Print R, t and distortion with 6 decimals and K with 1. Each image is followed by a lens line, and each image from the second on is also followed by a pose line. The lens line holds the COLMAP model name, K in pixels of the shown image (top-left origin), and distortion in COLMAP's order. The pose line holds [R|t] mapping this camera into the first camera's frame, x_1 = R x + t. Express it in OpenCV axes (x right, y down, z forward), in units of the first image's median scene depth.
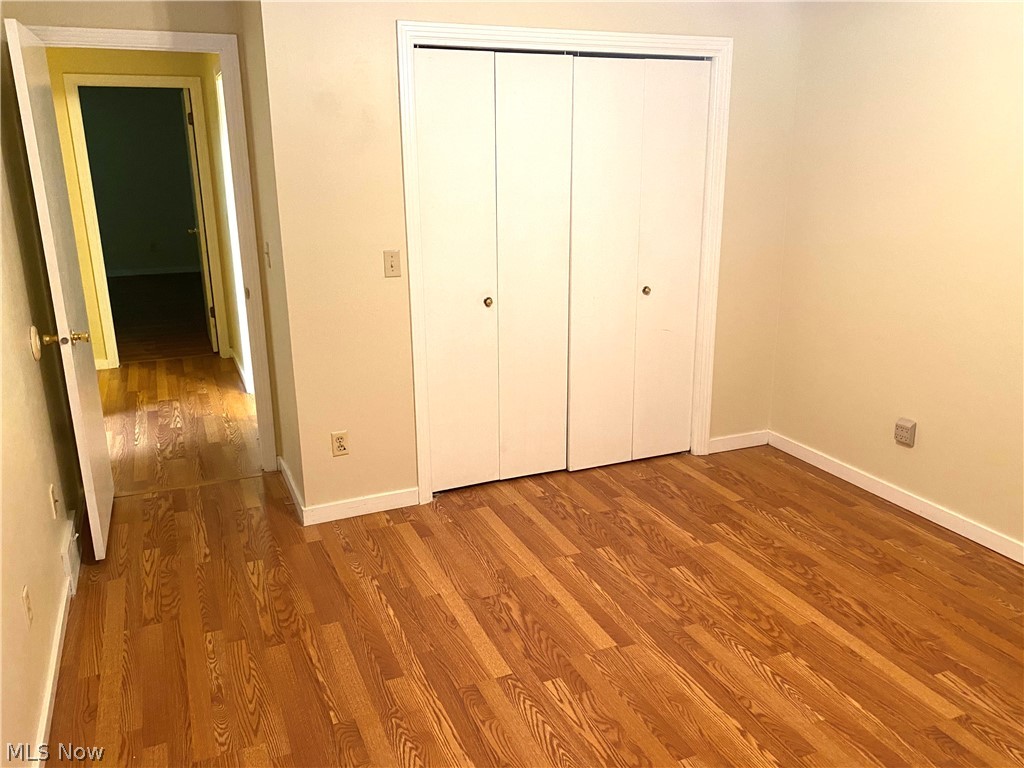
lens RADIAL K [[830.7, 0, 512.2], [0, 830.7, 383.4], [0, 0, 1]] dist [0.064259, -0.070934]
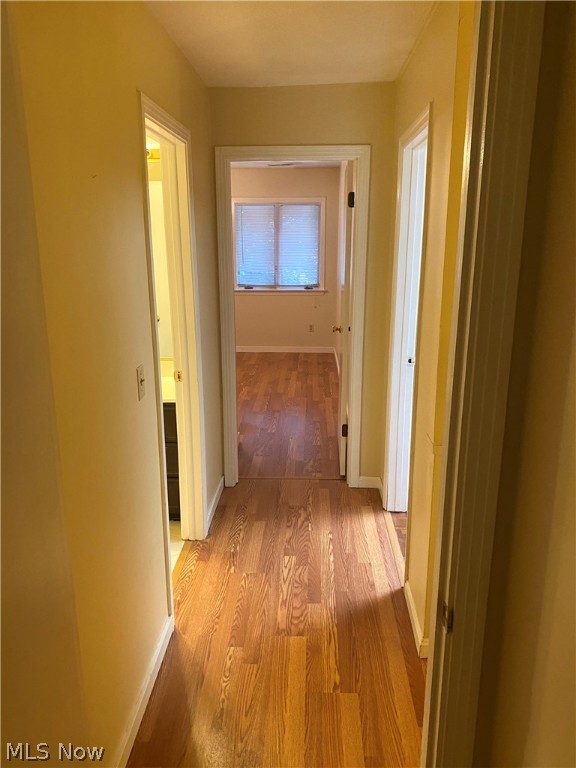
lens RADIAL K [[590.5, 0, 287.3], [0, 590.5, 384.3], [0, 0, 1]] dist [0.066403, -0.025445]
pose [[-0.903150, -0.095312, 0.418611, -0.623440], [0.128073, 0.870836, 0.474596, -0.382499], [-0.409777, 0.482244, -0.774289, 1.358343]]
